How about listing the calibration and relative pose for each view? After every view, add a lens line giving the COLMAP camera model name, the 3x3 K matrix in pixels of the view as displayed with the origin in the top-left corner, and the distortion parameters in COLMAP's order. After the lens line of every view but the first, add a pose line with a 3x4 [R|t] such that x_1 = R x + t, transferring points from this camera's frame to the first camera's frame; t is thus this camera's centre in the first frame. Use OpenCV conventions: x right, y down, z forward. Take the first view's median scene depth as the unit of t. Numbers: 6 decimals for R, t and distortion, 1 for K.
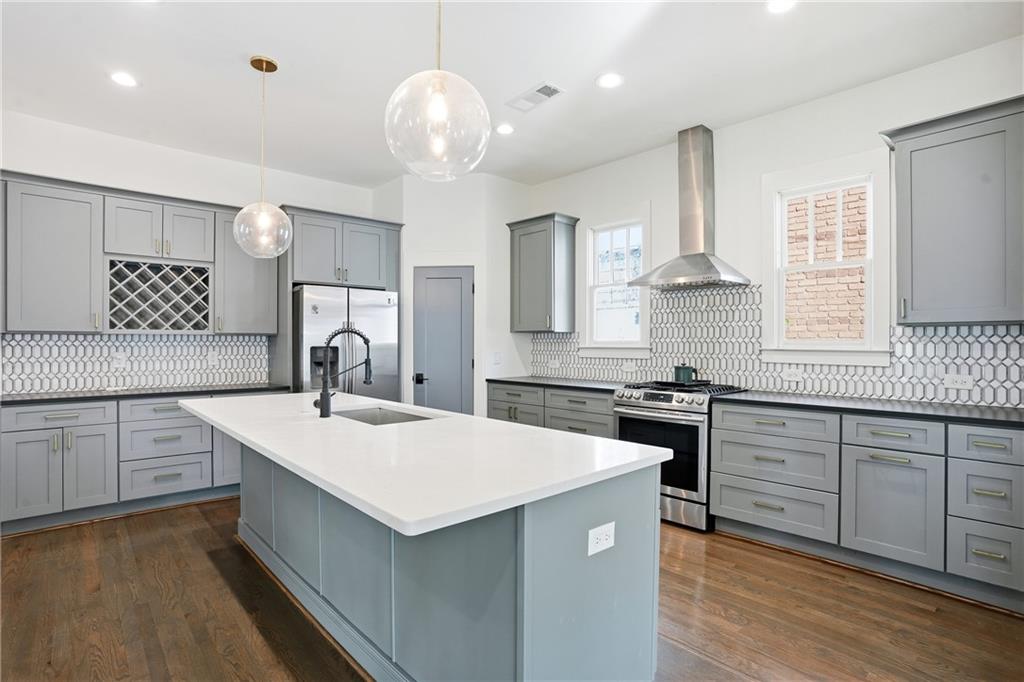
lens RADIAL K [[503.8, 0, 492.1], [0, 503.8, 344.0], [0, 0, 1]] dist [-0.061369, 0.017293]
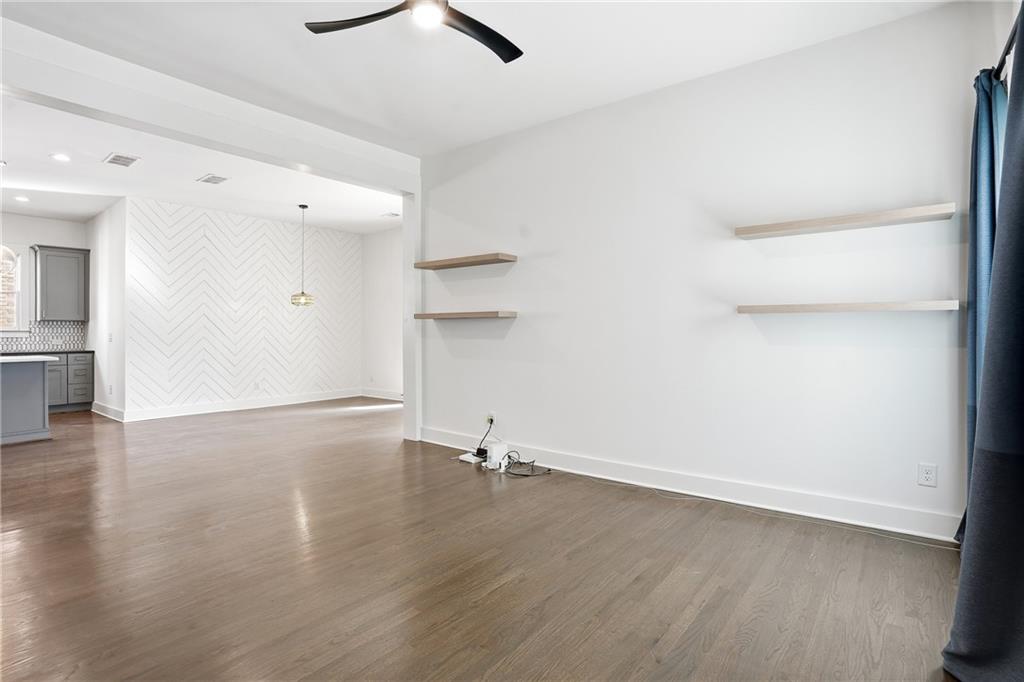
lens RADIAL K [[503.8, 0, 516.5], [0, 503.8, 330.7], [0, 0, 1]] dist [-0.061369, 0.017293]
pose [[-0.184338, 0.006050, 0.982844, -1.594584], [0.008101, 0.999956, -0.004636, 0.035306], [-0.982830, 0.007107, -0.184379, -0.754170]]
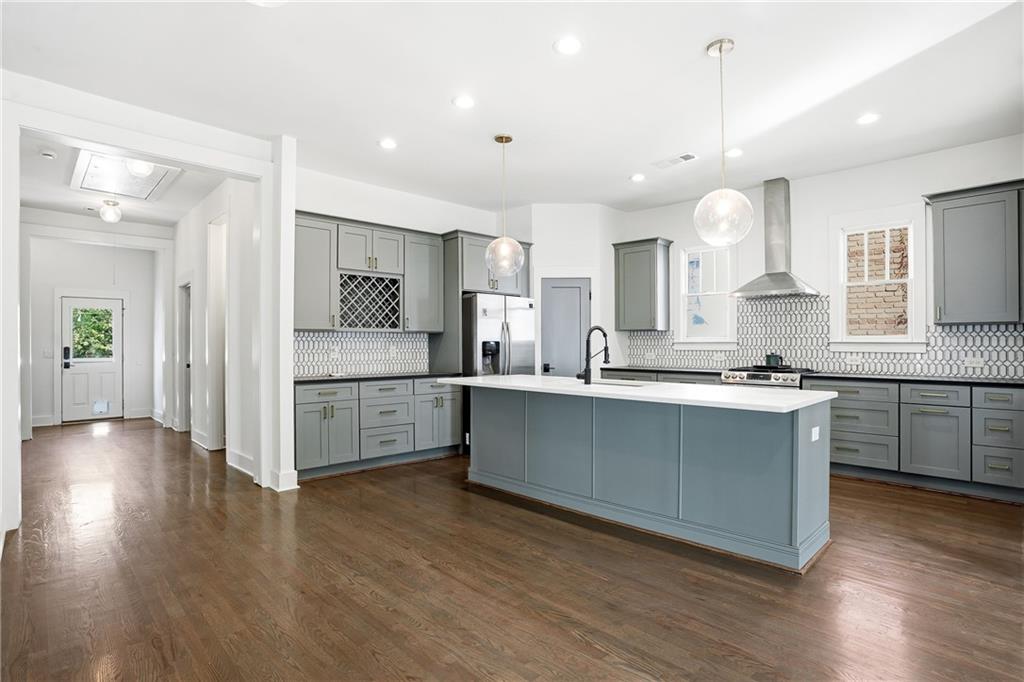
lens RADIAL K [[503.8, 0, 496.2], [0, 503.8, 343.8], [0, 0, 1]] dist [-0.061369, 0.017293]
pose [[0.999515, -0.001364, 0.031119, -0.414053], [0.001433, 0.999997, -0.002201, 0.016056], [-0.031115, 0.002245, 0.999513, -0.330086]]
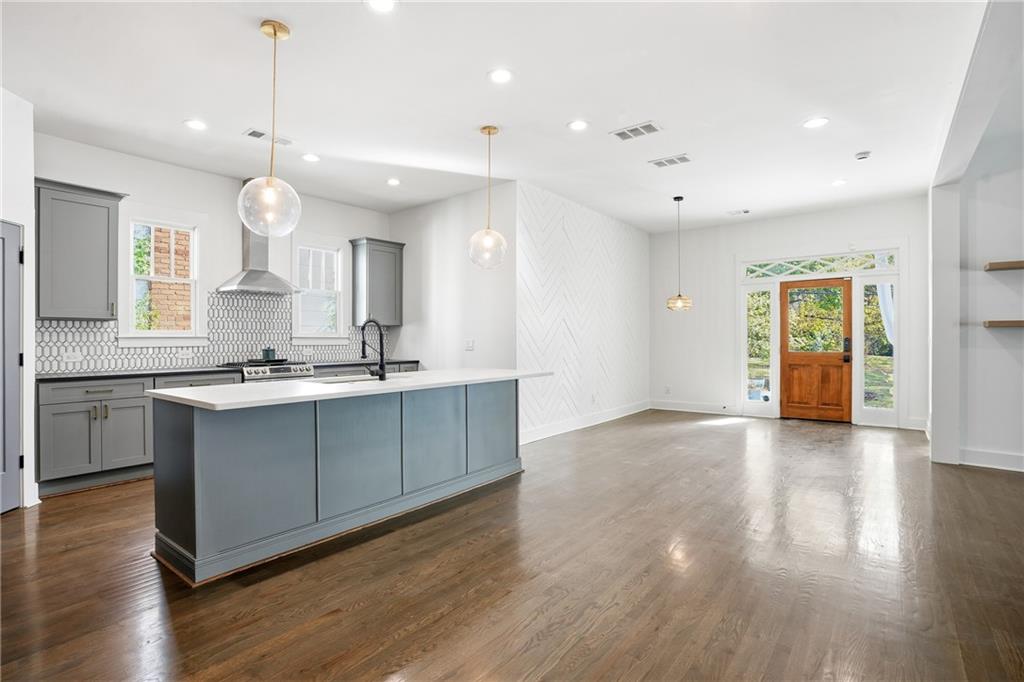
lens RADIAL K [[503.8, 0, 516.6], [0, 503.8, 337.8], [0, 0, 1]] dist [-0.061369, 0.017293]
pose [[-0.177120, 0.000120, 0.984189, -1.142491], [0.005347, 0.999985, 0.000840, 0.014701], [-0.984175, 0.005412, -0.177118, 0.548630]]
